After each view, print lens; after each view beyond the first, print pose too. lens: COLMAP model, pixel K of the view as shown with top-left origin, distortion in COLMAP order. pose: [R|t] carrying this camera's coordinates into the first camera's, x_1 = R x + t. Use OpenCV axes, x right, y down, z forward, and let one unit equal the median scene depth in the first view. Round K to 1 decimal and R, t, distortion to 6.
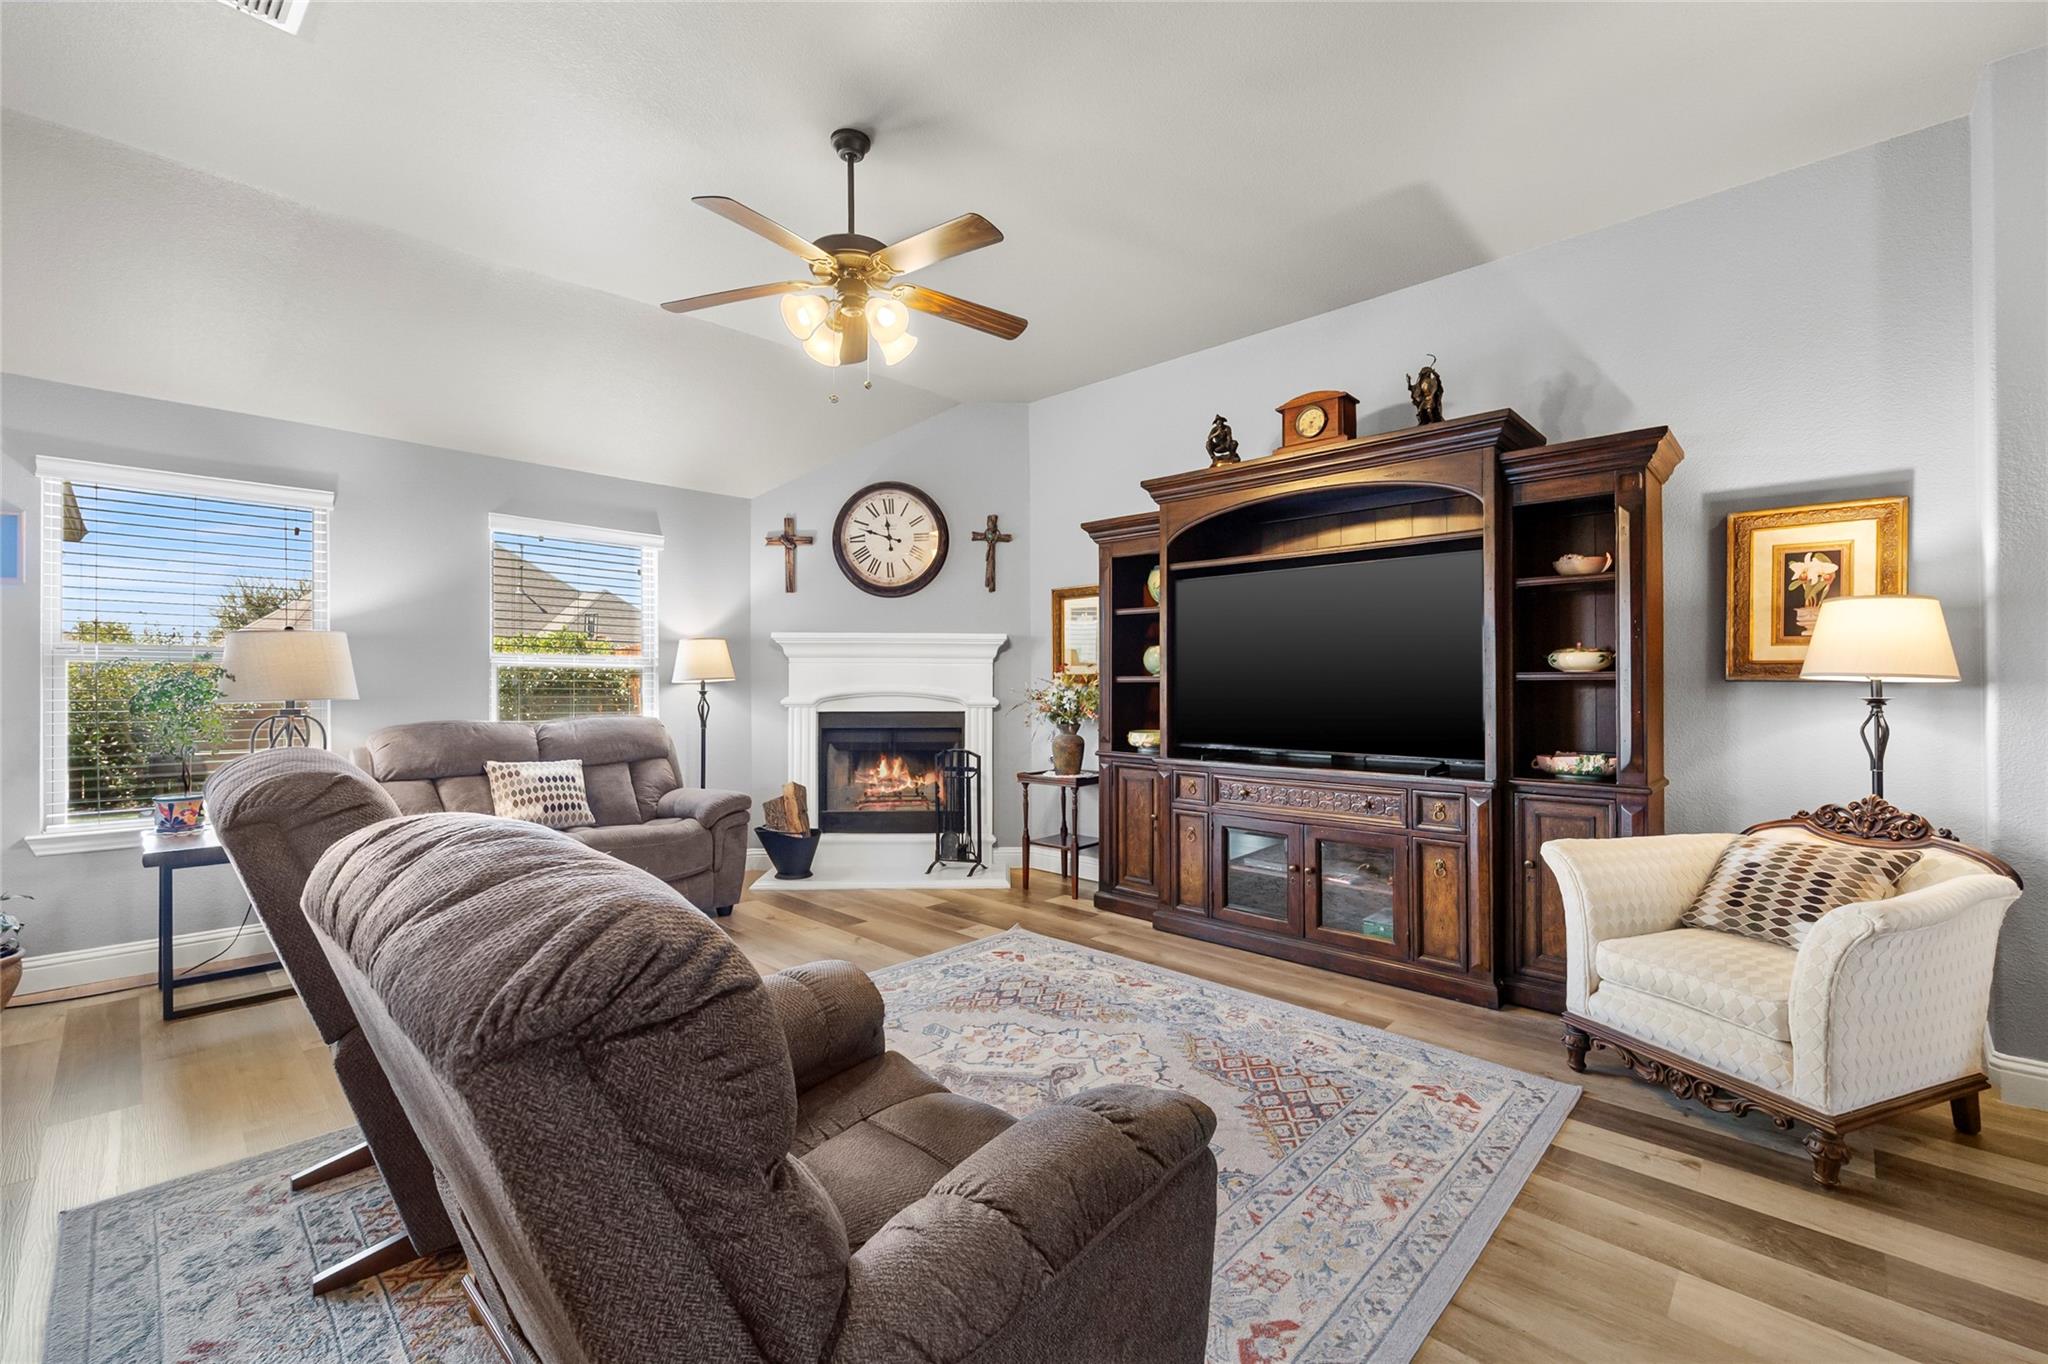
lens RADIAL K [[848.0, 0, 1030.2], [0, 848.0, 677.0], [0, 0, 1]] dist [0.000238, 0.000523]
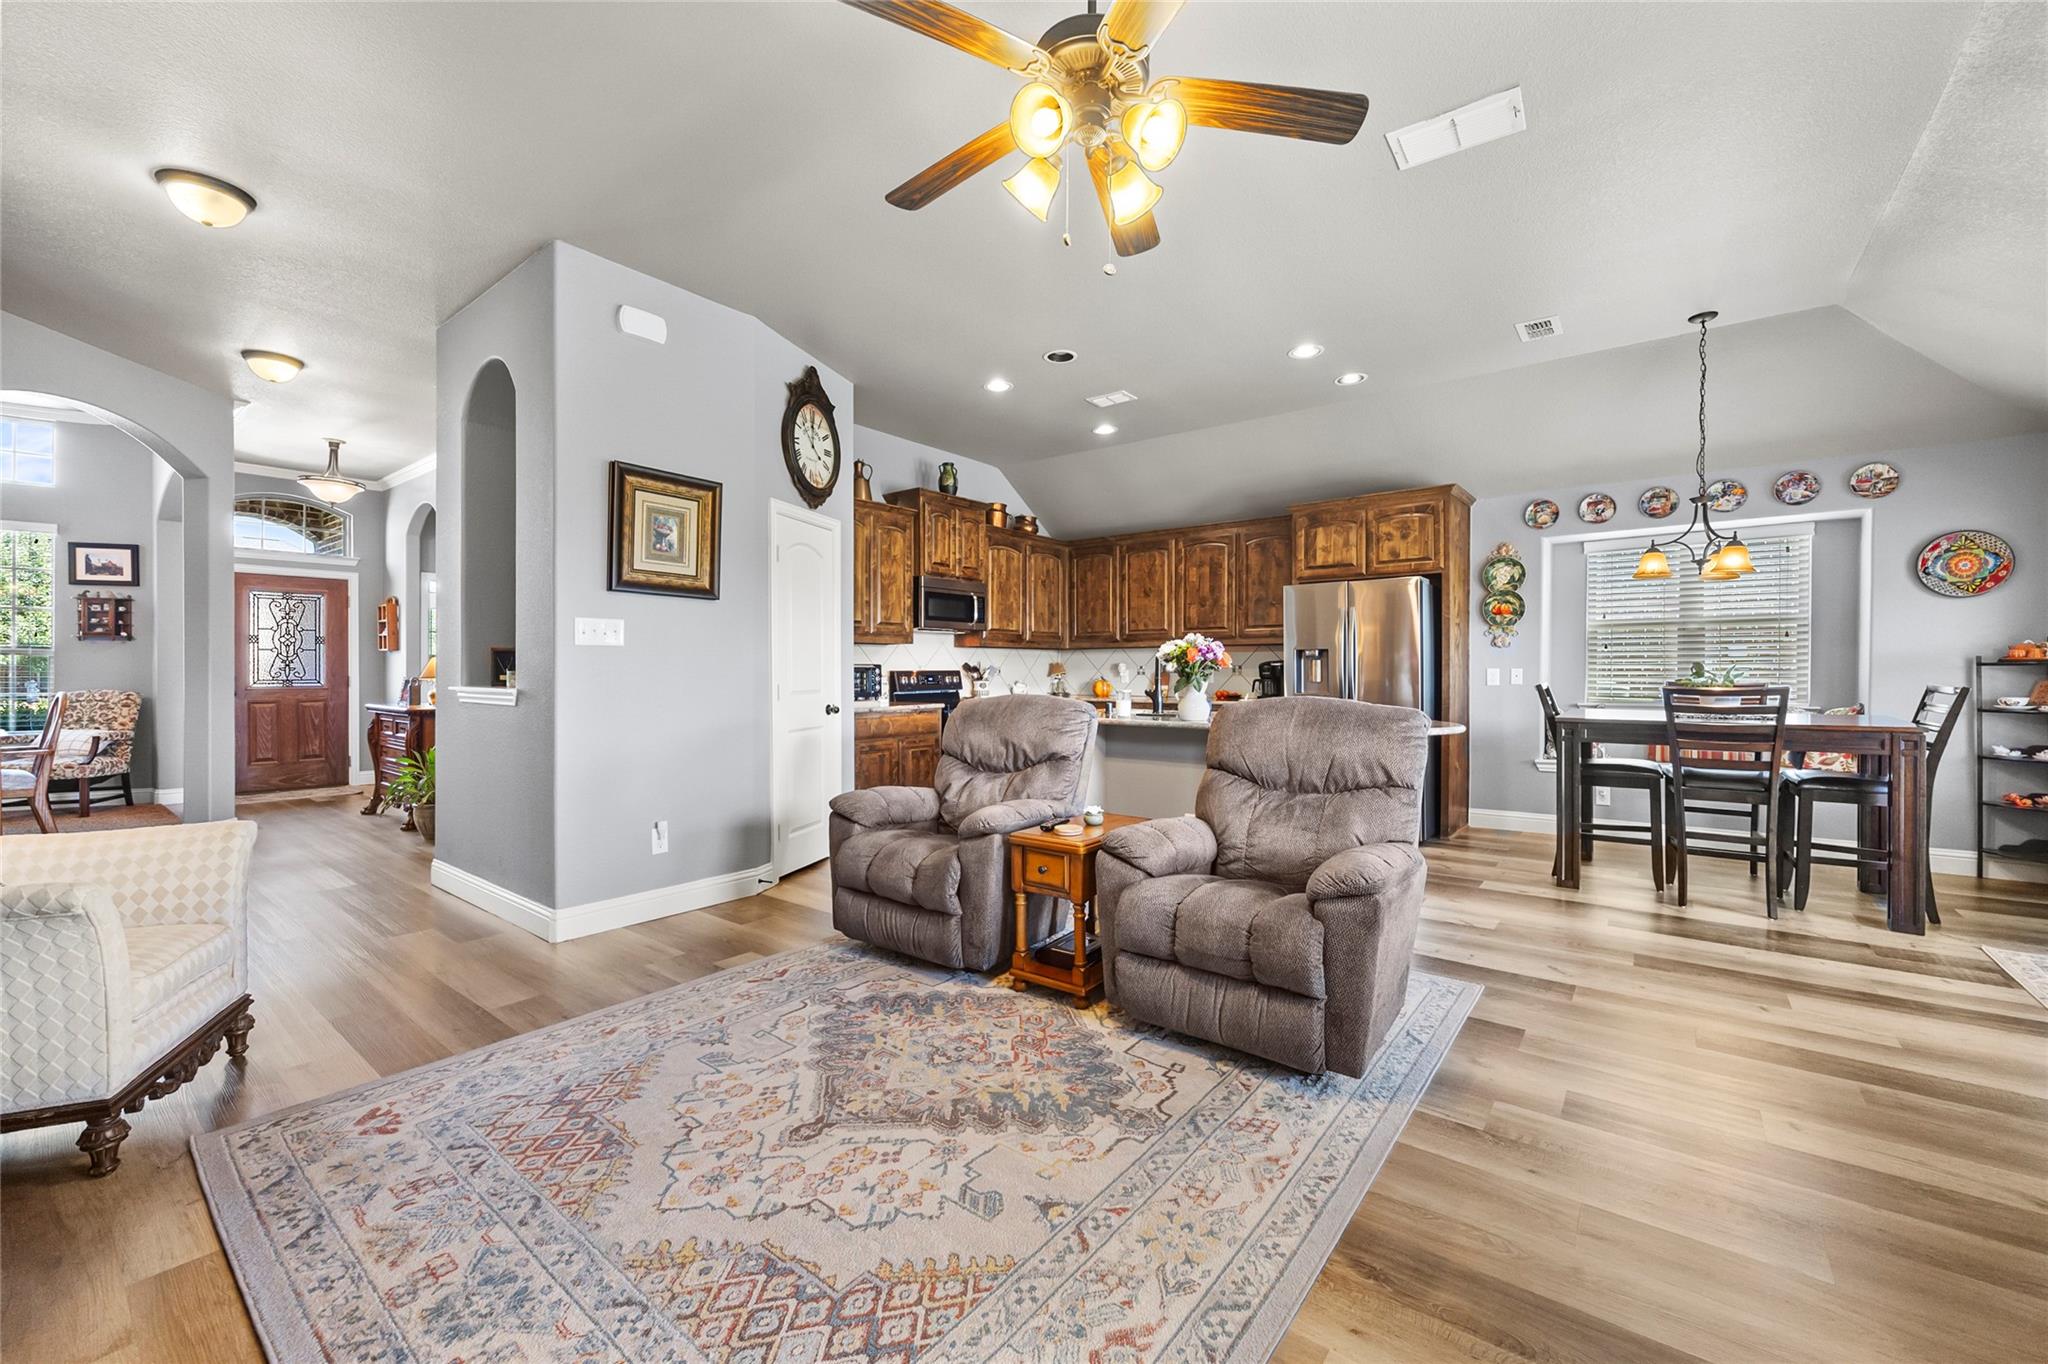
lens RADIAL K [[820.3, 0, 1028.4], [0, 820.3, 675.1], [0, 0, 1]] dist [-0.004062, -0.000345]
pose [[-0.995757, 0.001114, -0.092016, -0.084088], [0.000941, 0.999998, 0.001920, 0.020312], [0.092018, 0.001825, -0.995756, 1.507788]]
